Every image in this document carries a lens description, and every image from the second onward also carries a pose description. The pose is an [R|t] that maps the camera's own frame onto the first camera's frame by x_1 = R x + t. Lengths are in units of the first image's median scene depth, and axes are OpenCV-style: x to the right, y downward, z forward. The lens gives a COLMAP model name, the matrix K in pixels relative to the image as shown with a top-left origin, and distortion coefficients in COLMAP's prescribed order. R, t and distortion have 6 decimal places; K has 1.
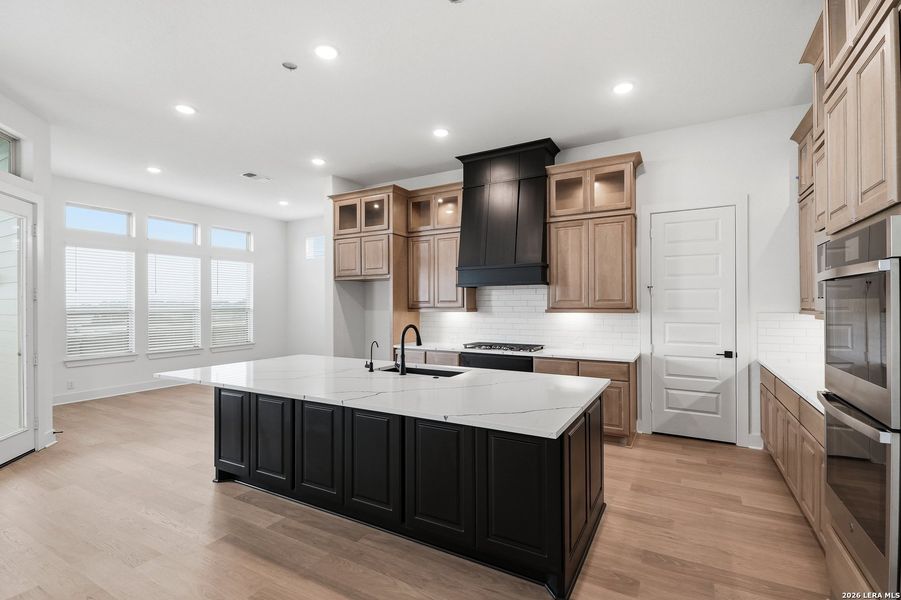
lens RADIAL K [[415.7, 0, 448.5], [0, 415.7, 301.1], [0, 0, 1]] dist [0.045490, -0.014297]
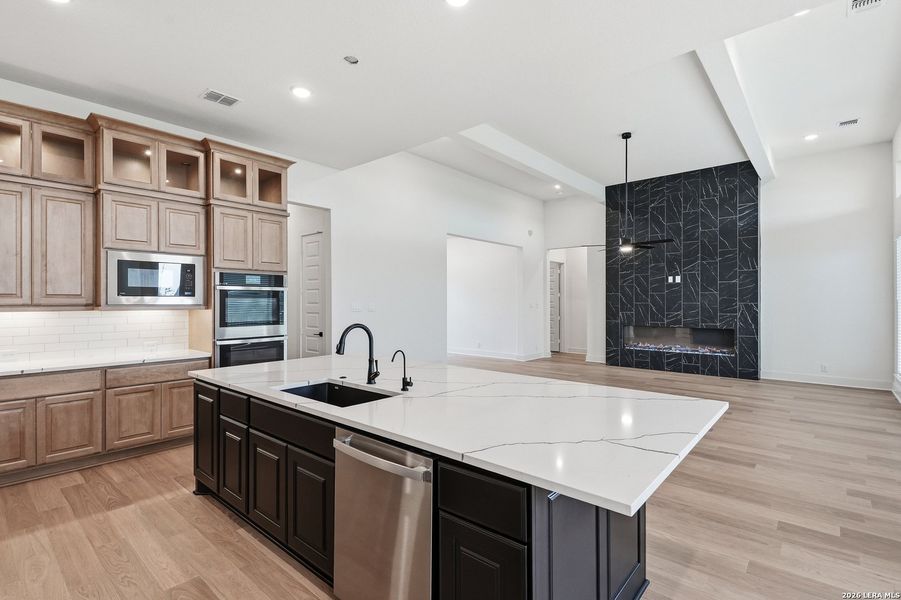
lens RADIAL K [[424.8, 0, 447.7], [0, 424.8, 302.0], [0, 0, 1]] dist [0.042013, -0.024874]
pose [[-0.978896, 0.006596, 0.204252, -0.265611], [0.005379, 0.999964, -0.006512, 0.013997], [-0.204287, -0.005276, -0.978897, 1.106923]]
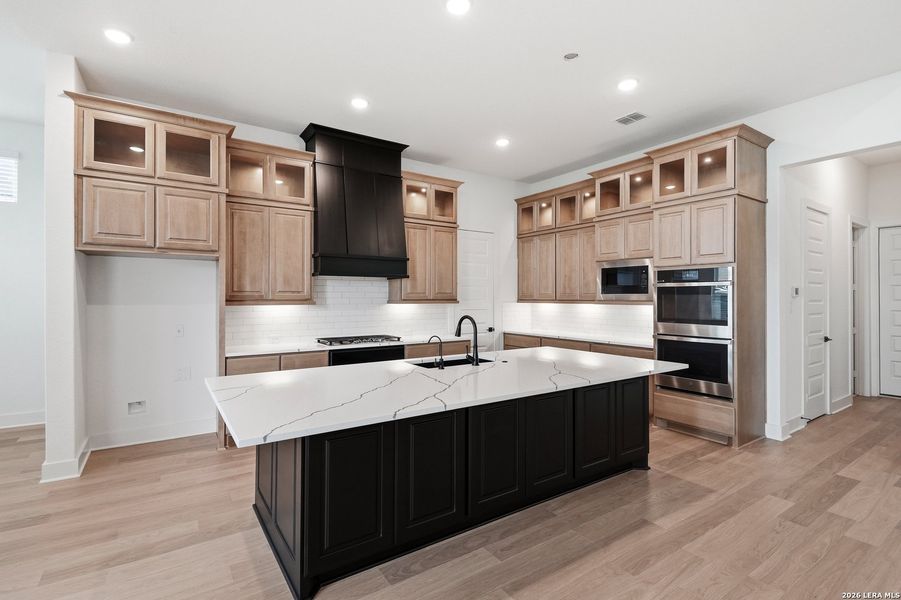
lens RADIAL K [[420.0, 0, 445.3], [0, 420.0, 291.6], [0, 0, 1]] dist [0.012086, -0.000703]
pose [[0.455123, 0.017020, 0.890266, -0.640389], [-0.011272, 0.999847, -0.013353, 0.008354], [-0.890357, -0.003958, 0.455246, 0.374157]]
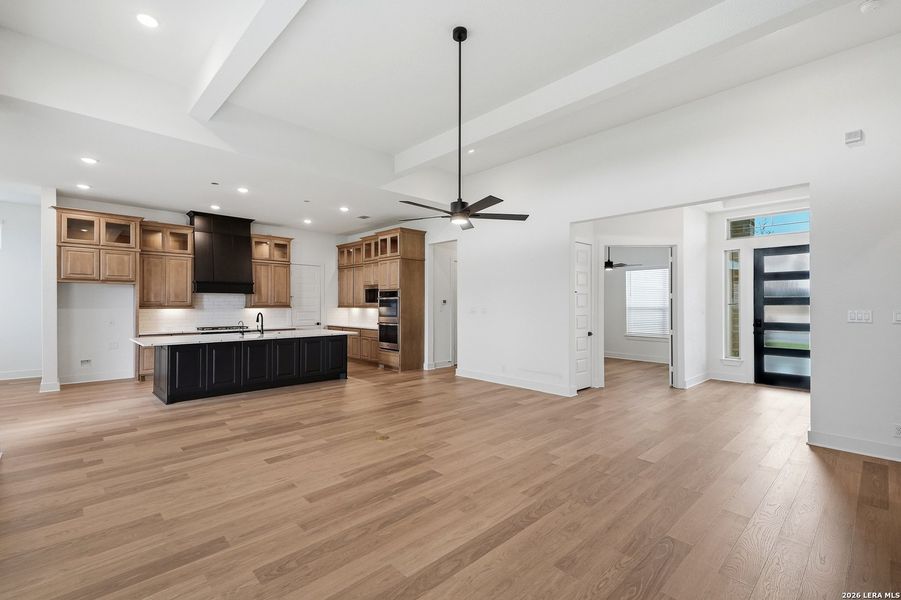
lens RADIAL K [[404.9, 0, 447.7], [0, 404.9, 301.2], [0, 0, 1]] dist [0.044158, -0.012364]
pose [[0.299168, 0.013775, 0.954101, -1.217921], [-0.010316, 0.999884, -0.011201, 0.006655], [-0.954145, -0.006491, 0.299275, -0.412654]]
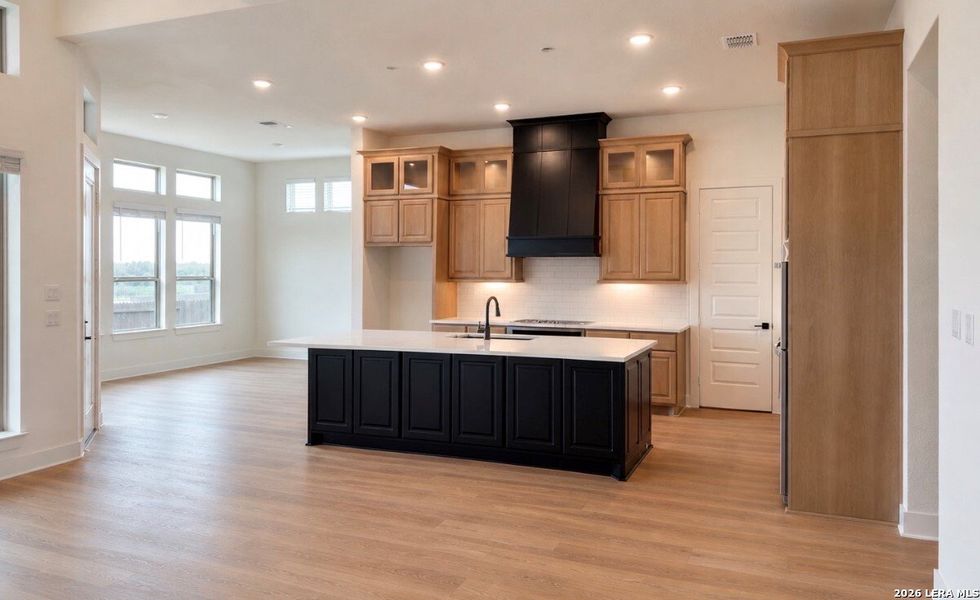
lens RADIAL K [[706.8, 0, 485.6], [0, 706.8, 272.6], [0, 0, 1]] dist [0.170926, -0.000065]
pose [[0.994038, 0.011351, 0.108440, -0.210491], [-0.012501, 0.999873, 0.009930, -0.012485], [-0.108313, -0.011226, 0.994053, -0.644121]]
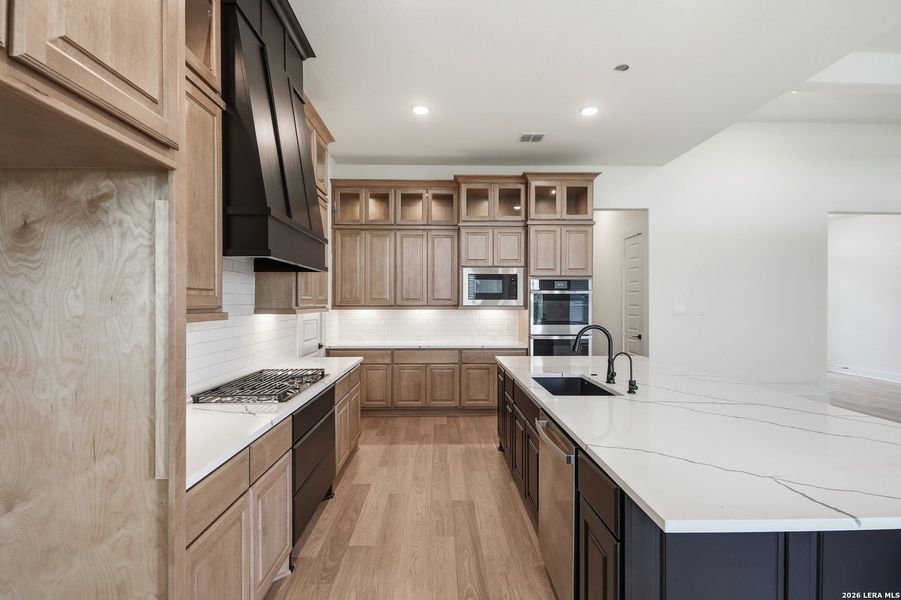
lens RADIAL K [[429.3, 0, 451.4], [0, 429.3, 304.3], [0, 0, 1]] dist [0.021613, 0.000144]
pose [[-0.512221, 0.003109, 0.858848, -0.435393], [-0.004002, 0.999974, -0.006007, 0.014038], [-0.858844, -0.006514, -0.512195, 1.069518]]
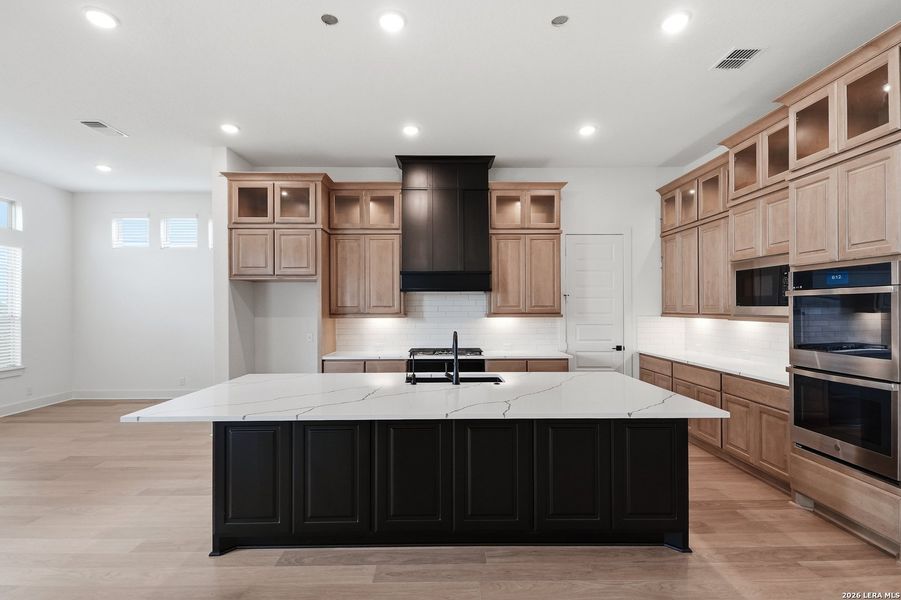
lens RADIAL K [[424.8, 0, 447.7], [0, 424.8, 302.0], [0, 0, 1]] dist [0.042013, -0.024874]
pose [[0.864677, 0.008269, 0.502260, -0.380033], [-0.004487, 0.999952, -0.008738, -0.002067], [-0.502308, 0.005302, 0.864673, 0.101862]]
